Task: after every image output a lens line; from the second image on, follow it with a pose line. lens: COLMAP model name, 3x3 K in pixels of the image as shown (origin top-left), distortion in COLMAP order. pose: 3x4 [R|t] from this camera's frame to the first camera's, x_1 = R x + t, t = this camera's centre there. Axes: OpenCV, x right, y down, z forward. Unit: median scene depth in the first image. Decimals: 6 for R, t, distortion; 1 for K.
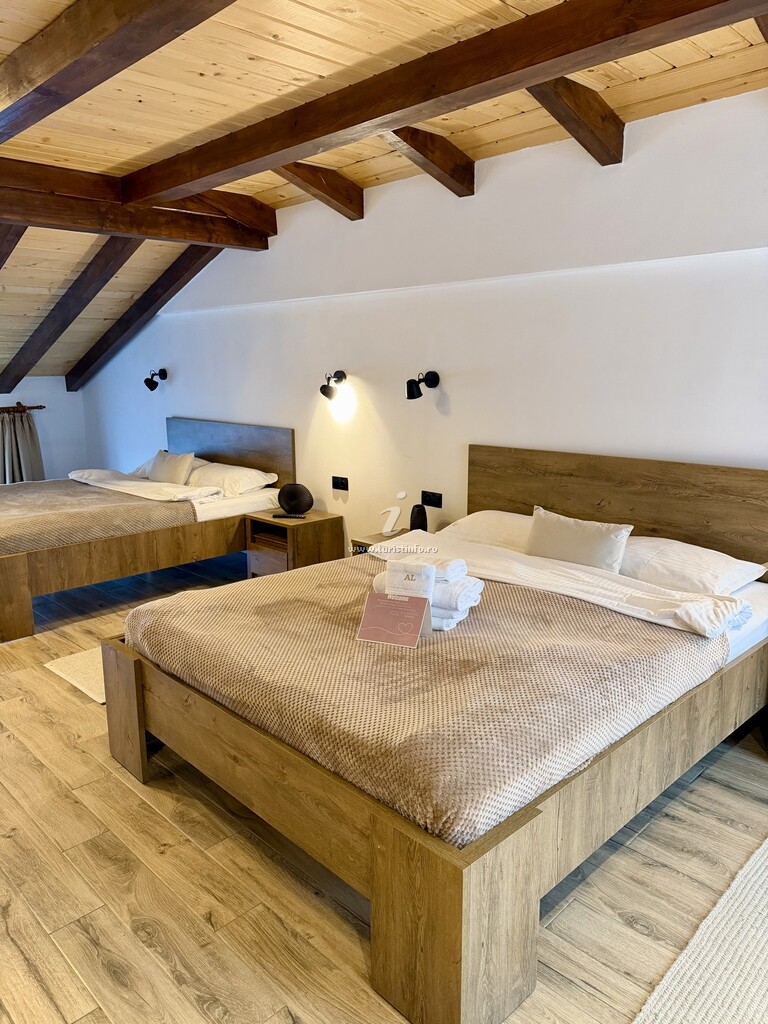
lens RADIAL K [[719.7, 0, 384.0], [0, 719.7, 512.0], [0, 0, 1]] dist [0.116941, -0.161011]
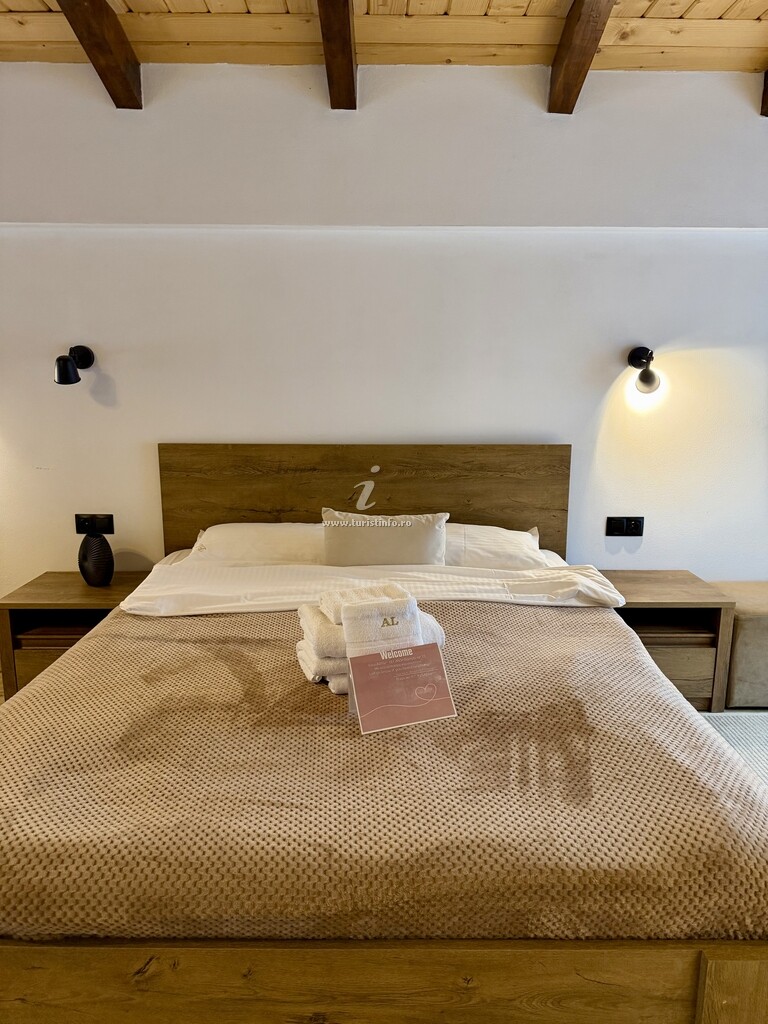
lens RADIAL K [[719.7, 0, 384.0], [0, 719.7, 512.0], [0, 0, 1]] dist [0.116941, -0.161011]
pose [[0.684443, -0.134559, 0.716541, -0.371765], [0.136527, 0.989090, 0.055330, -0.044205], [-0.716169, 0.059957, 0.695347, 0.411736]]
